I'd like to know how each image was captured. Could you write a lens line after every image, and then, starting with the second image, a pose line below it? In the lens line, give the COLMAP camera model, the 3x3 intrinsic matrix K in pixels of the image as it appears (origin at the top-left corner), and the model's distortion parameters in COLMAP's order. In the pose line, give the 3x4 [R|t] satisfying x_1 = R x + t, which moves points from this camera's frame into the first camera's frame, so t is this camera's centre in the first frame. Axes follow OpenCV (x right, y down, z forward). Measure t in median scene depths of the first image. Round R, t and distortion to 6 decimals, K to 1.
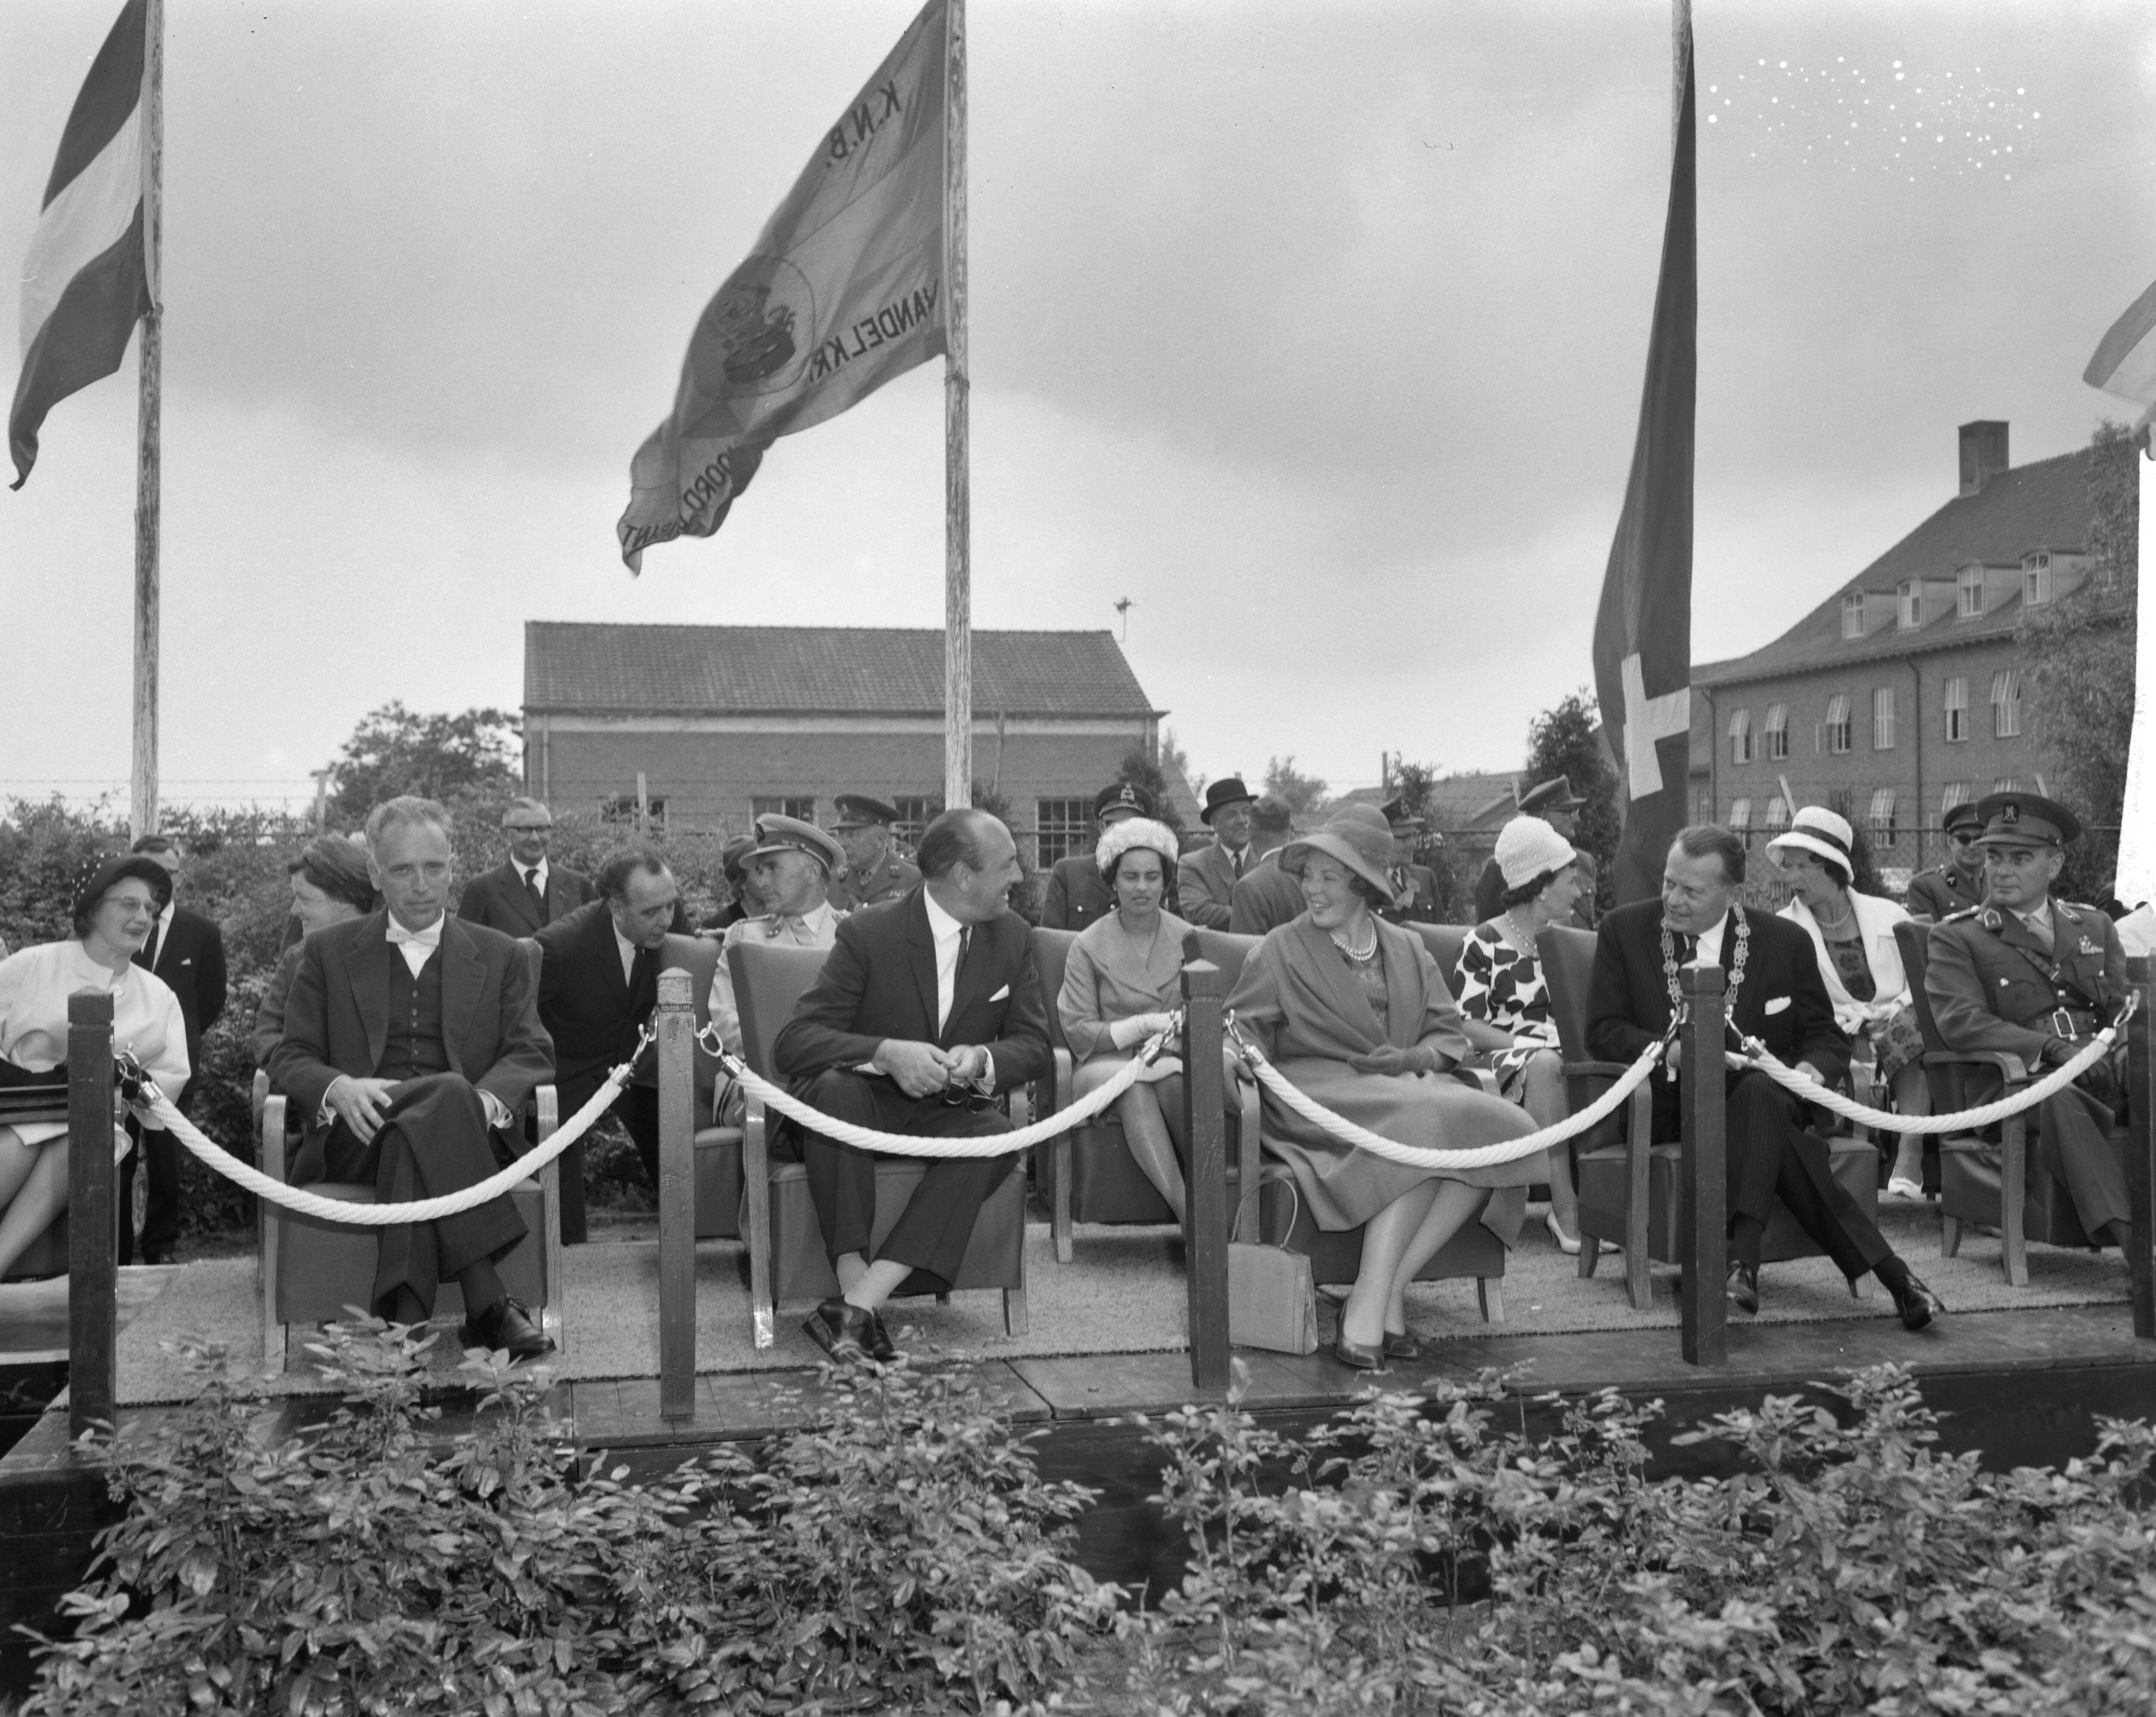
lens RADIAL K [[2452.4, 0, 998.7], [0, 2452.4, 891.0], [0, 0, 1]] dist [-0.004576, 0.009878]
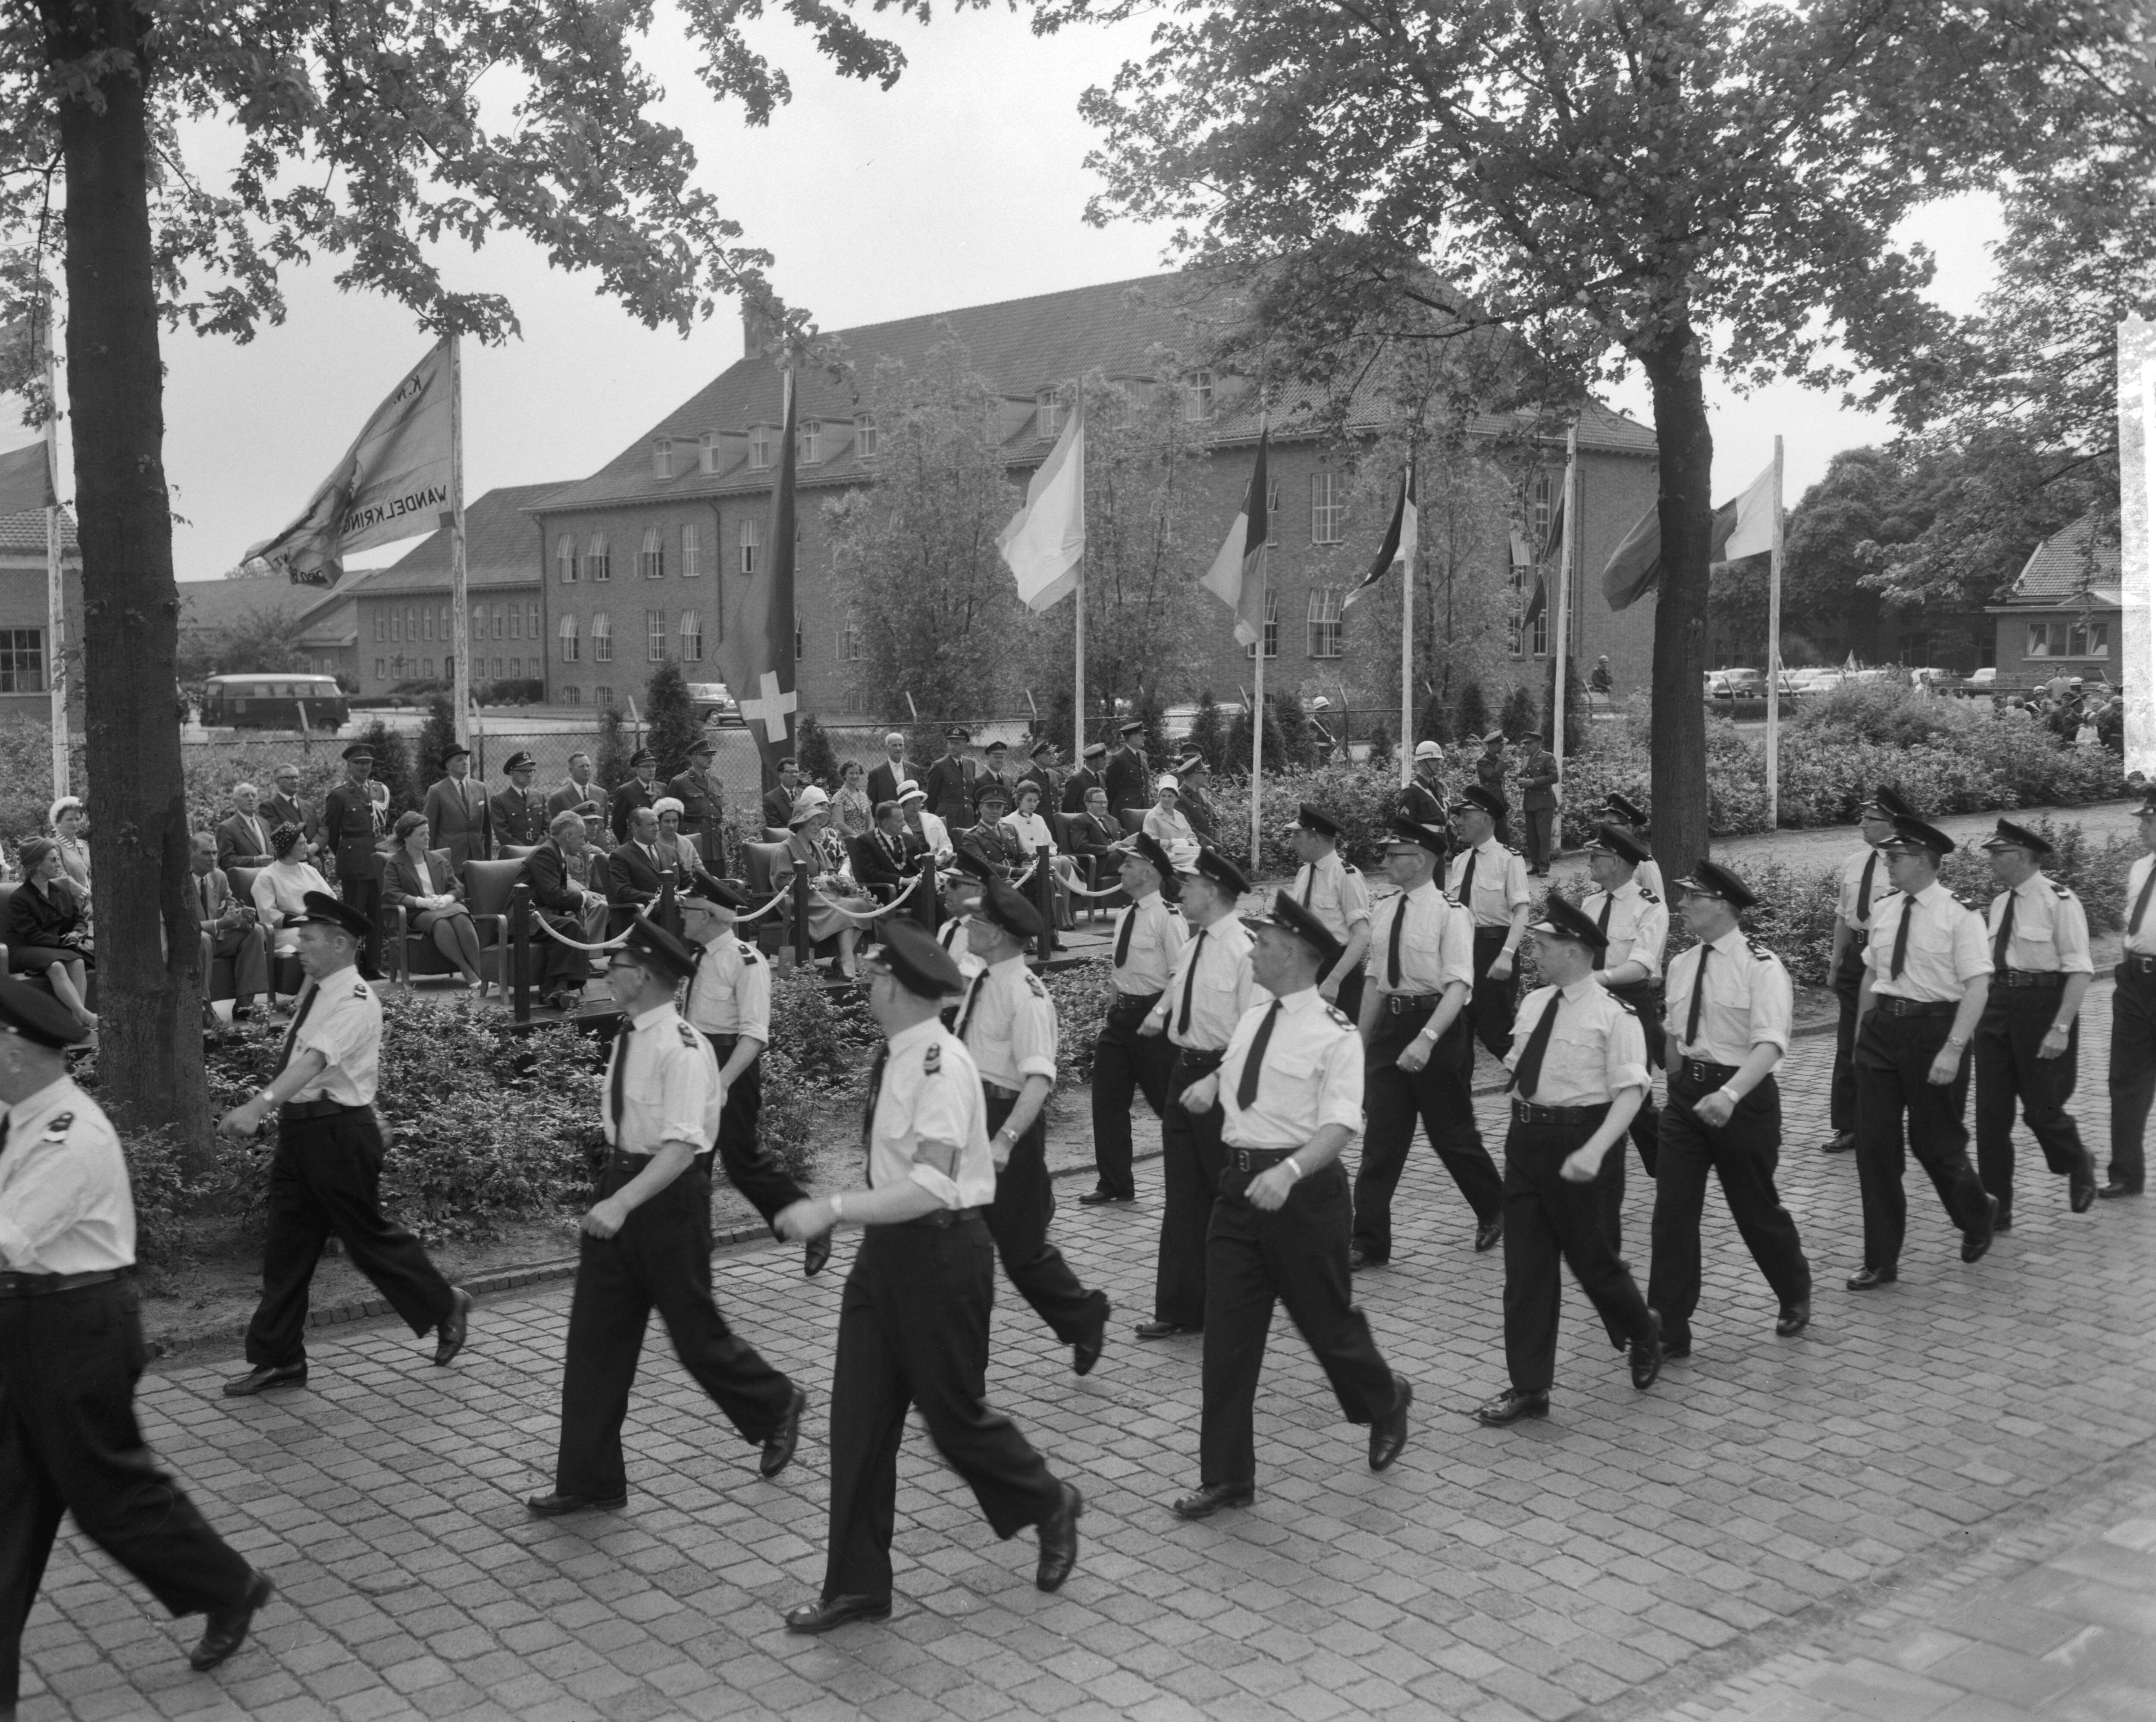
lens RADIAL K [[2458.3, 0, 1075.0], [0, 2458.3, 834.6], [0, 0, 1]] dist [0.014619, -0.016671]
pose [[0.865584, -0.032444, 0.499711, -0.079920], [-0.001498, 0.997727, 0.067372, -0.014757], [-0.500761, -0.059065, 0.863568, -0.131621]]
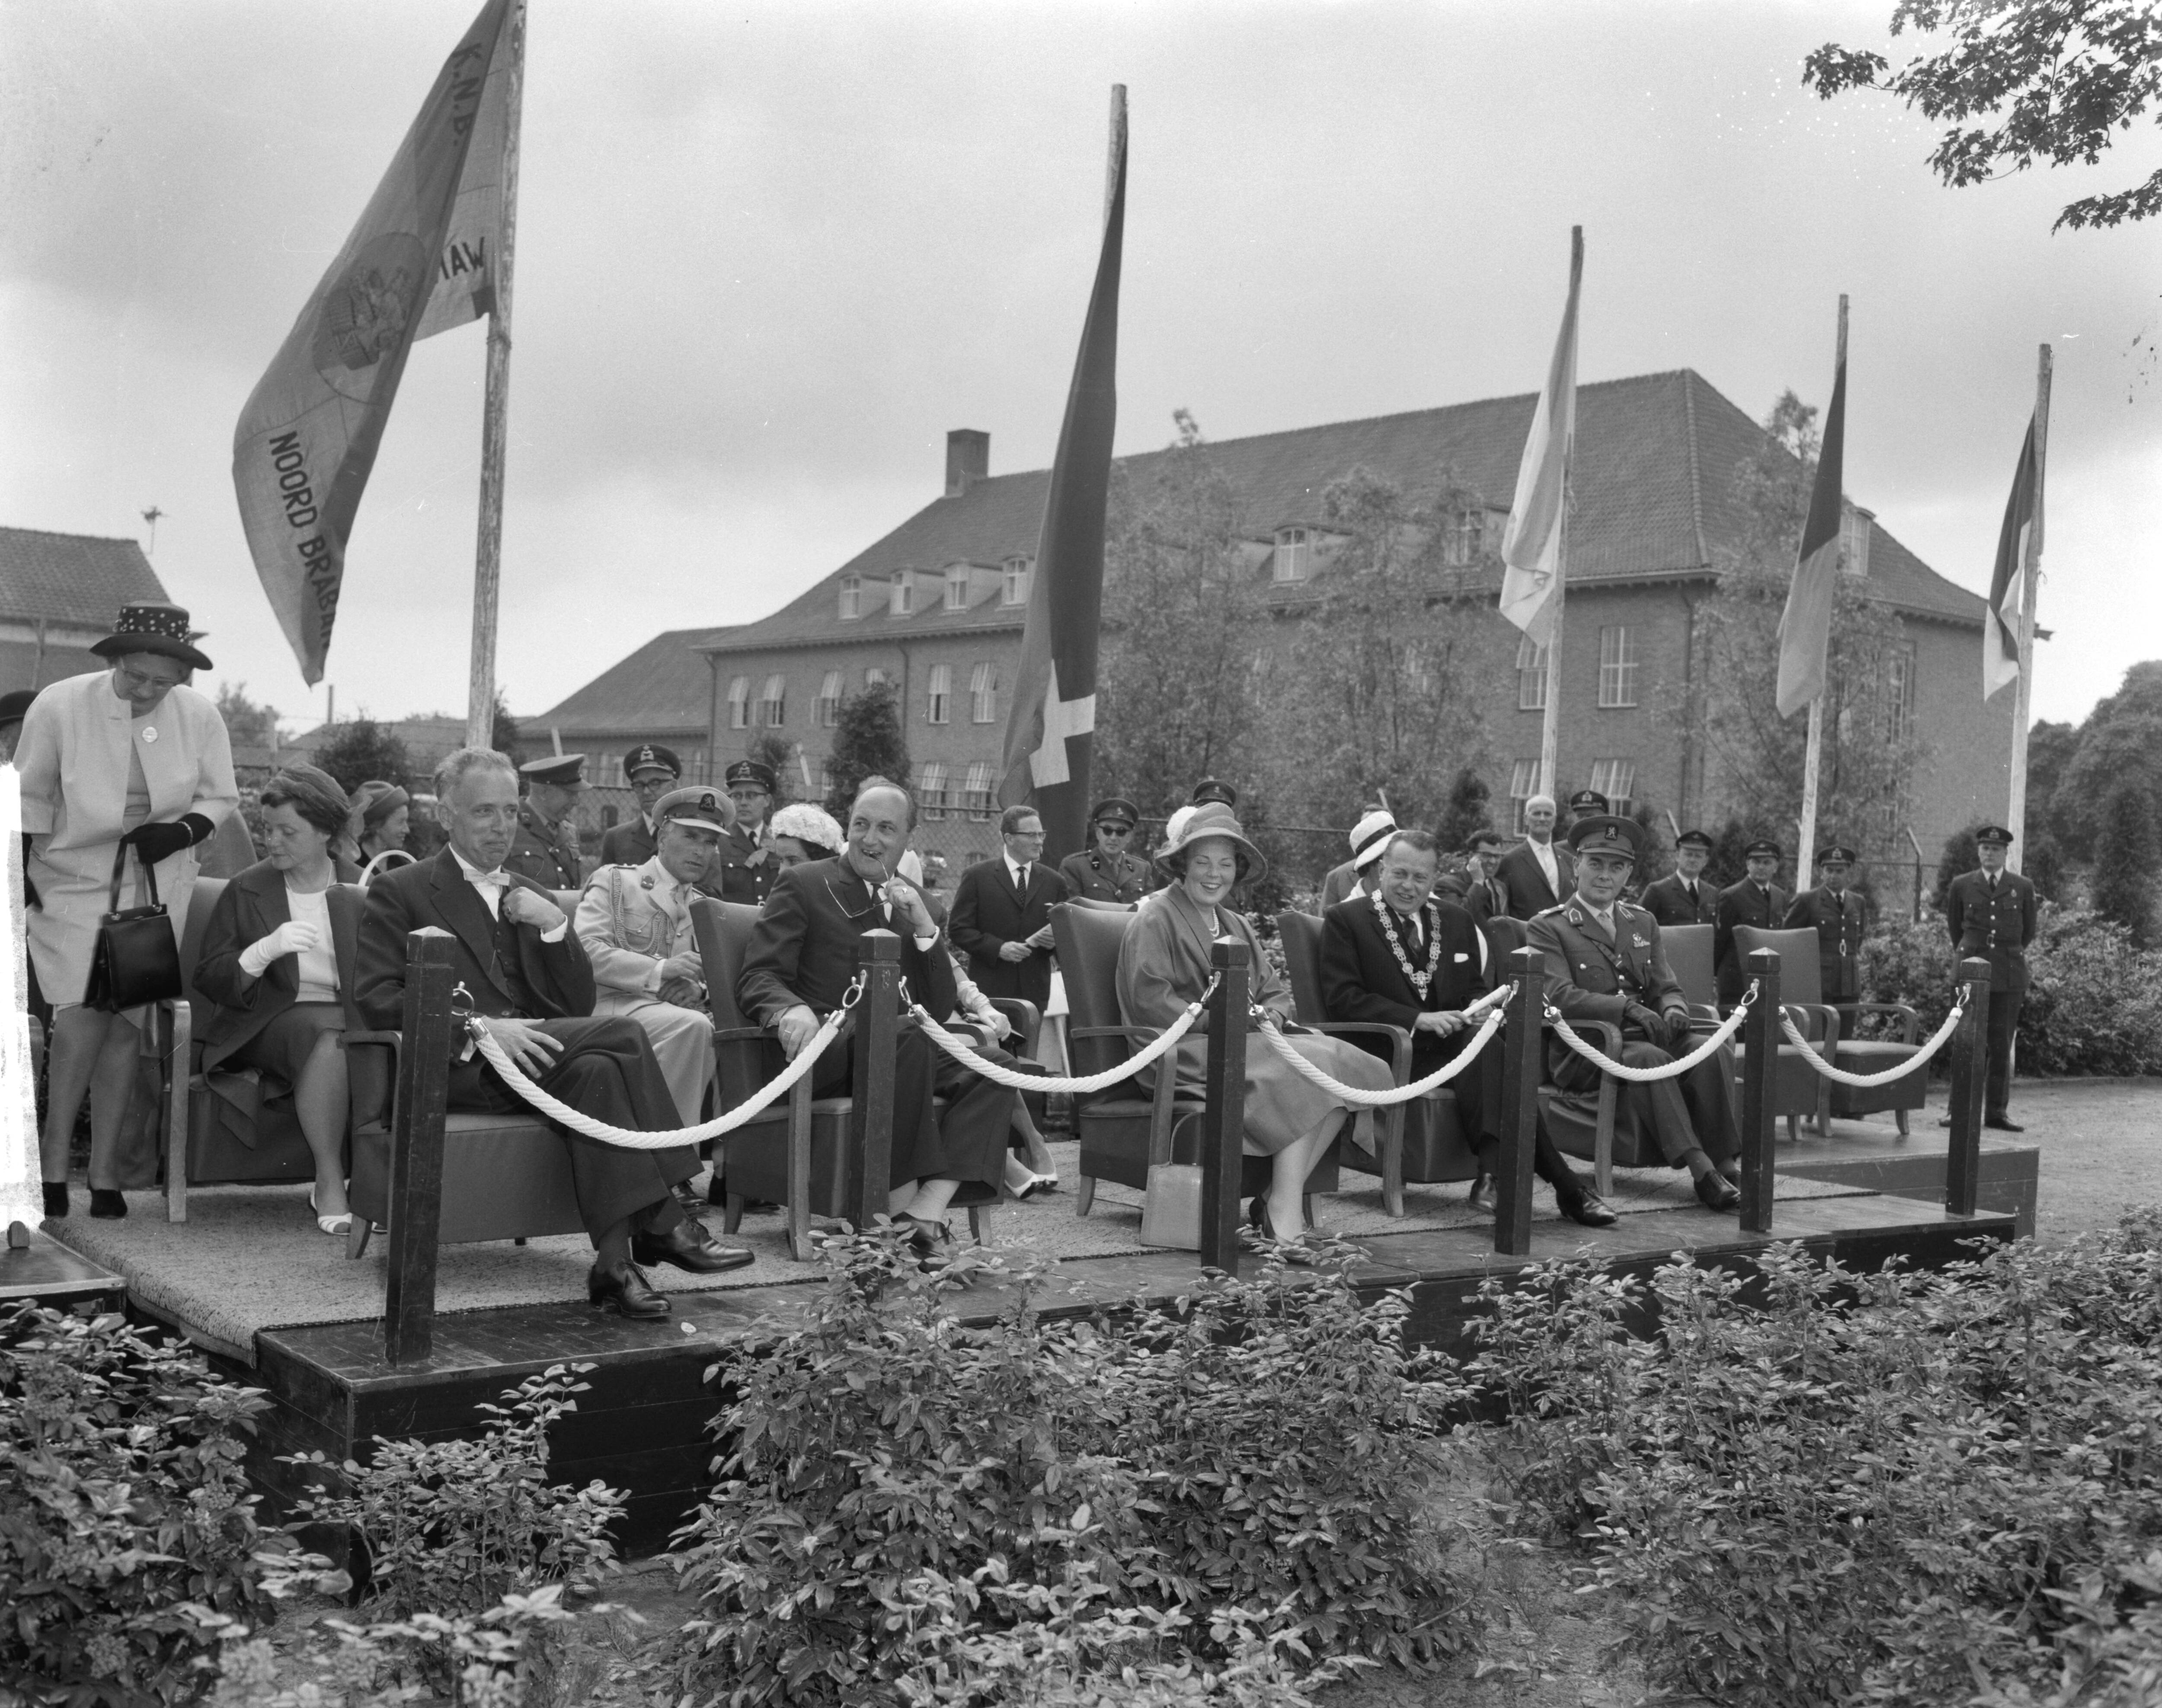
lens RADIAL K [[2466.0, 0, 1082.2], [0, 2466.0, 869.8], [0, 0, 1]] dist [-0.000573, 0.012586]
pose [[0.894435, 0.048109, 0.444602, -0.034149], [-0.053754, 0.998554, 0.000089, -0.000059], [-0.443955, -0.023978, 0.895728, -0.004994]]
